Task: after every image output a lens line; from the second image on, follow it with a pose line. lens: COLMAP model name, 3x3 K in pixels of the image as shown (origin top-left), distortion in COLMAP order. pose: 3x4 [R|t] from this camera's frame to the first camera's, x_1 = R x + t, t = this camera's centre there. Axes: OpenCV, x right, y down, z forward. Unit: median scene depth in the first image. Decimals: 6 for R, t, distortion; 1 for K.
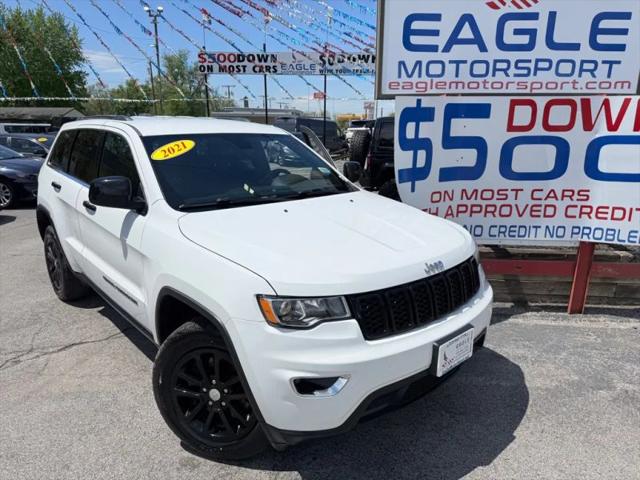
lens RADIAL K [[458.1, 0, 322.8], [0, 458.1, 240.9], [0, 0, 1]] dist [0.022487, -0.025565]
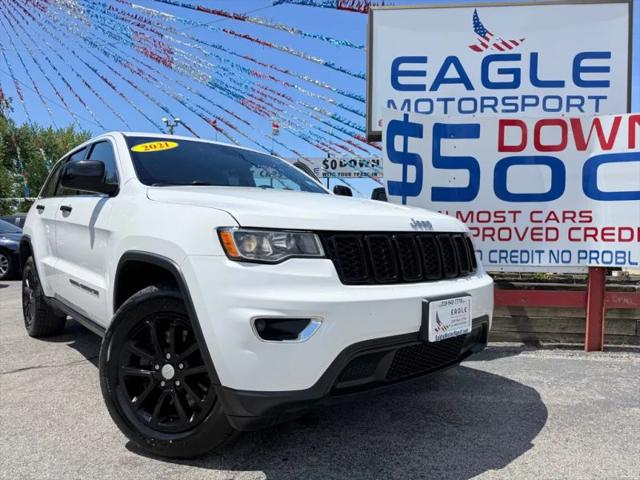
lens RADIAL K [[458.1, 0, 316.6], [0, 458.1, 242.2], [0, 0, 1]] dist [0.022487, -0.025565]
pose [[0.999695, 0.002530, -0.024572, 0.034526], [-0.008147, 0.972852, -0.231286, 0.174354], [0.023320, 0.231416, 0.972575, 0.075074]]
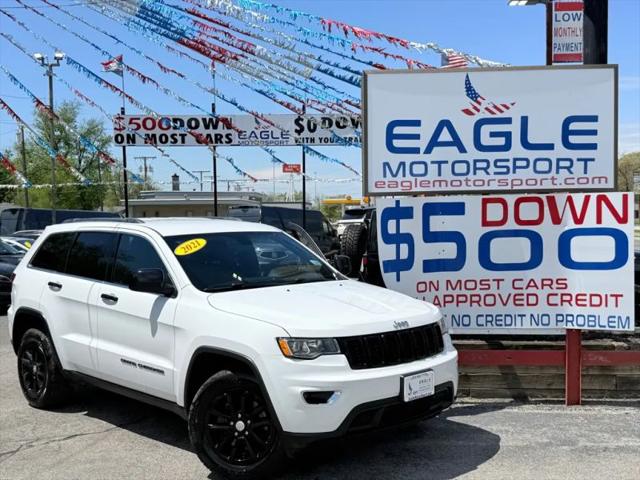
lens RADIAL K [[797.1, 0, 317.6], [0, 797.1, 245.2], [0, 0, 1]] dist [0.135613, 0.000000]
pose [[0.999525, -0.018432, 0.024683, -0.035464], [0.023170, 0.977847, -0.208033, 0.183912], [-0.020302, 0.208506, 0.977810, -0.804880]]
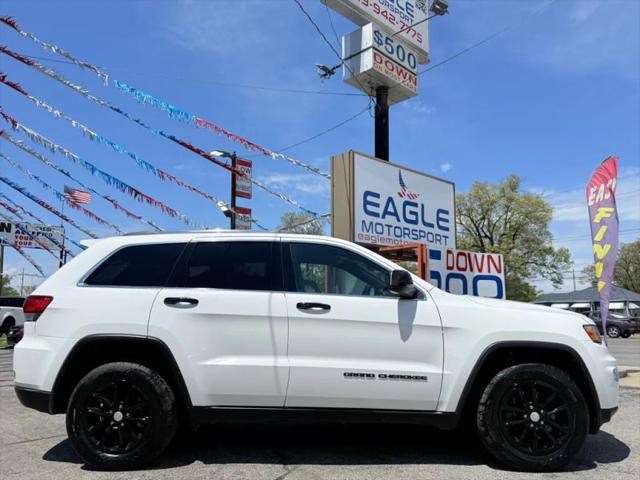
lens RADIAL K [[510.2, 0, 319.3], [0, 510.2, 215.3], [0, 0, 1]] dist [0.025238, -0.020672]
pose [[0.689115, 0.134346, 0.712090, -1.103669], [0.184469, 0.917769, -0.351668, 0.118037], [-0.700780, 0.373698, 0.607666, 0.172414]]
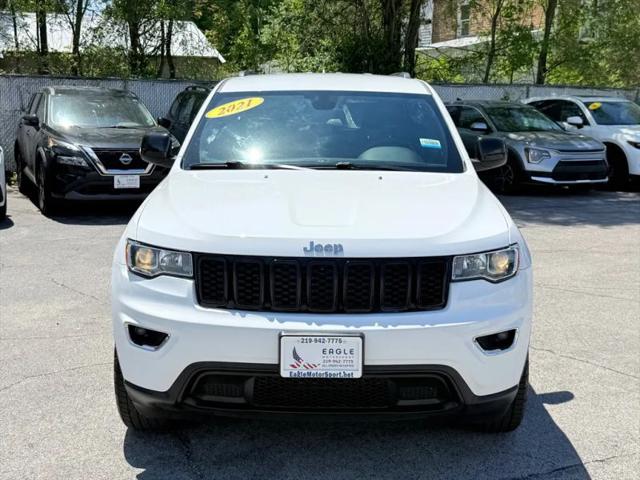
lens RADIAL K [[863.6, 0, 320.9], [0, 863.6, 239.5], [0, 0, 1]] dist [0.155196, 0.000000]
pose [[0.737111, 0.116302, -0.665689, 0.717181], [-0.174731, 0.984381, -0.021498, 0.043320], [0.652791, 0.132164, 0.745920, -0.072197]]
